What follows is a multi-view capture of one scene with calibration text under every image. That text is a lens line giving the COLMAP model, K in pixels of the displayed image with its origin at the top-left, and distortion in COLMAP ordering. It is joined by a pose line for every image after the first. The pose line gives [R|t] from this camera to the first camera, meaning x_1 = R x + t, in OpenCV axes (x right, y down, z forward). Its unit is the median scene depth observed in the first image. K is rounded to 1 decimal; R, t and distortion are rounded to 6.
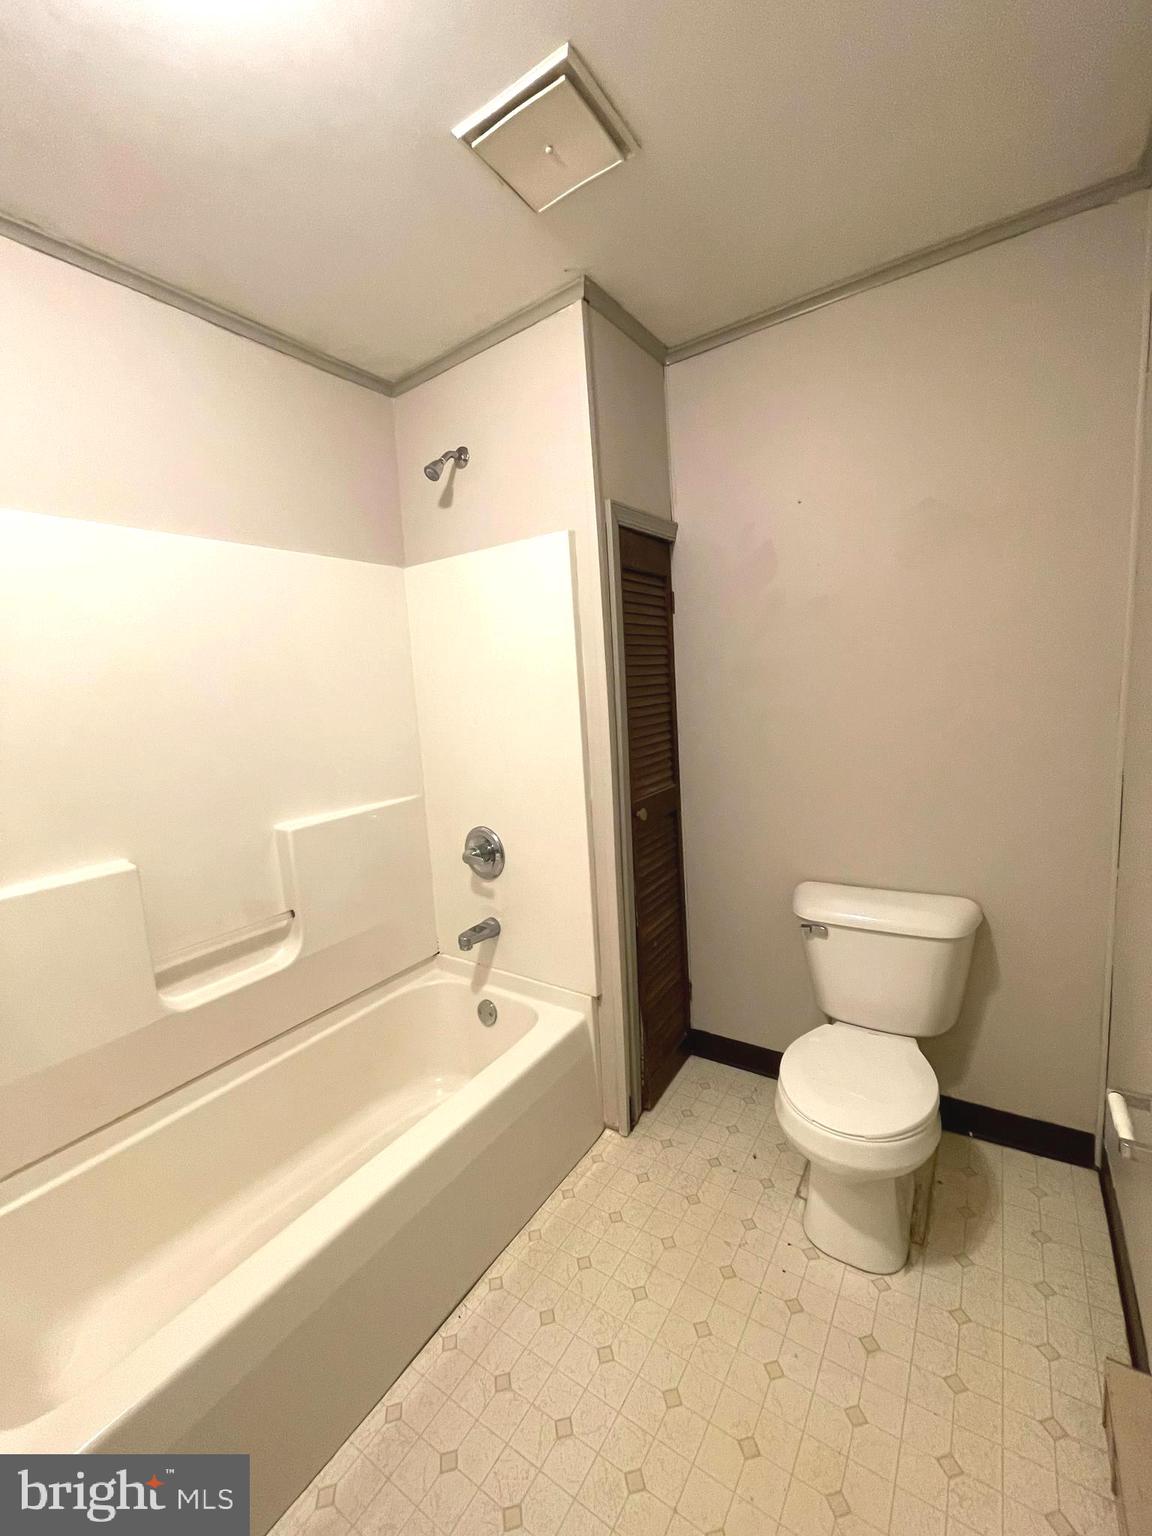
lens RADIAL K [[618.5, 0, 589.6], [0, 618.5, 761.1], [0, 0, 1]] dist [-0.007552, 0.002325]
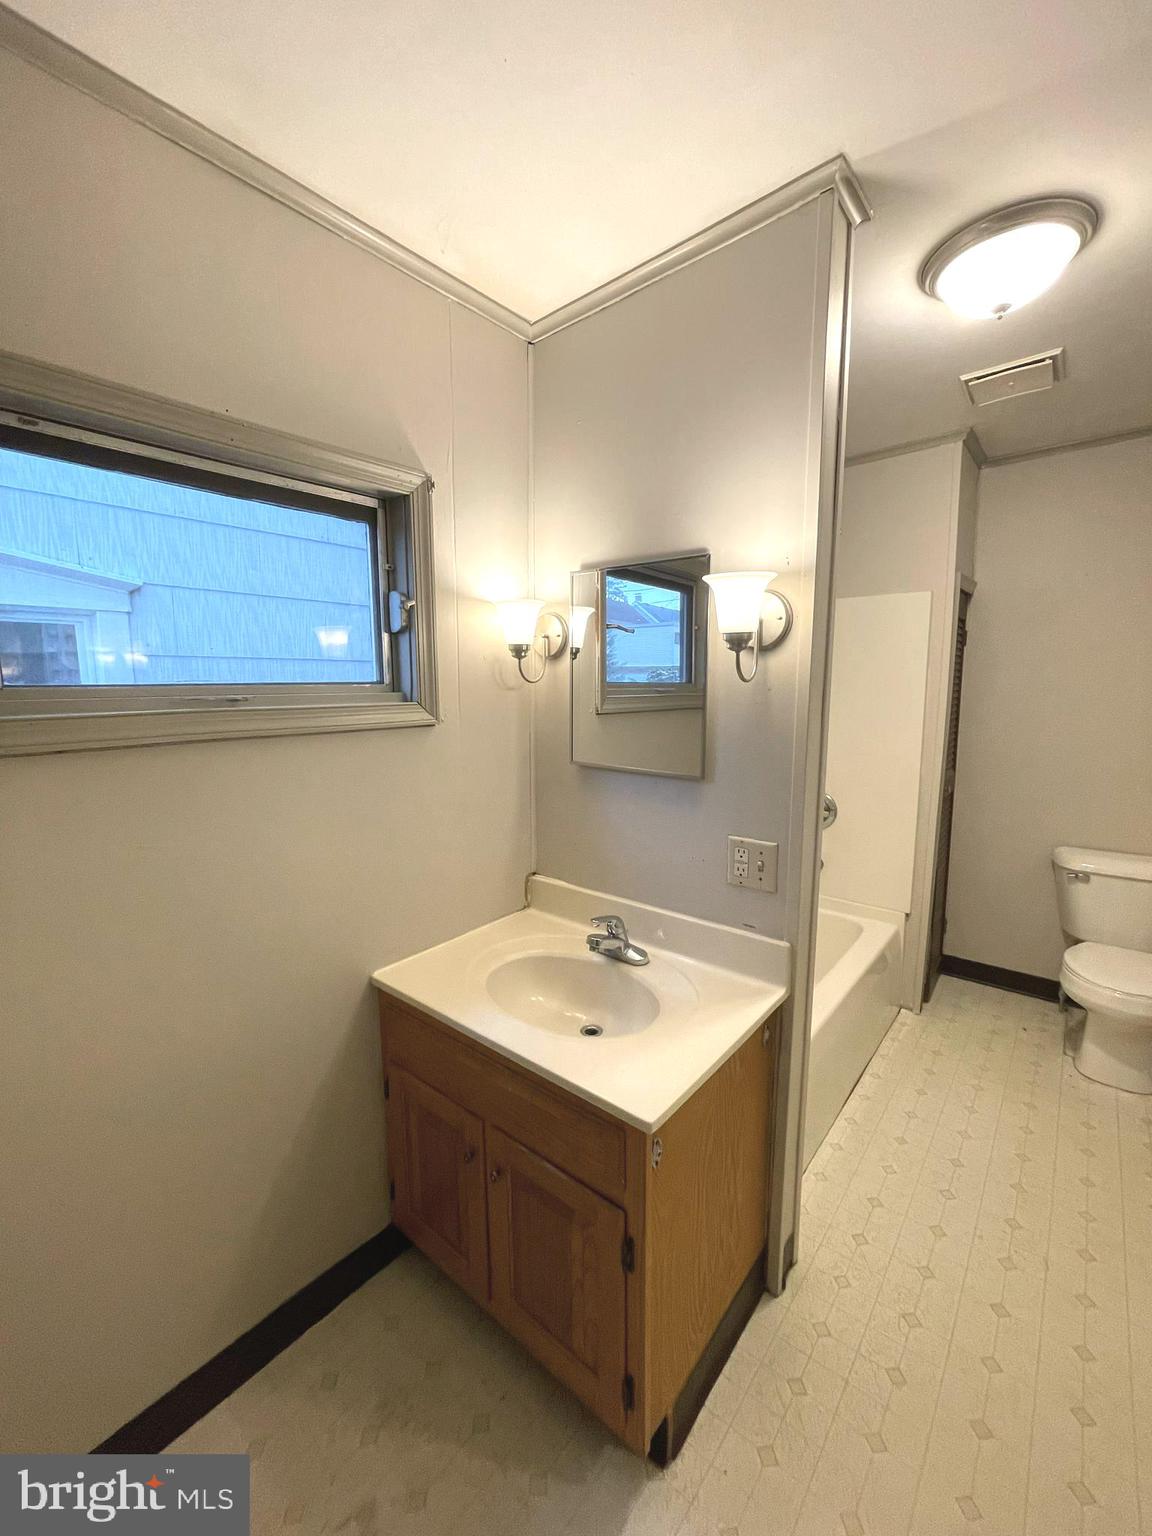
lens RADIAL K [[618.5, 0, 563.4], [0, 618.5, 770.4], [0, 0, 1]] dist [-0.007552, 0.002325]
pose [[0.992102, 0.054097, -0.113170, -0.652059], [-0.052470, 0.998473, 0.017307, 0.067403], [0.113934, -0.011232, 0.993425, -0.524649]]
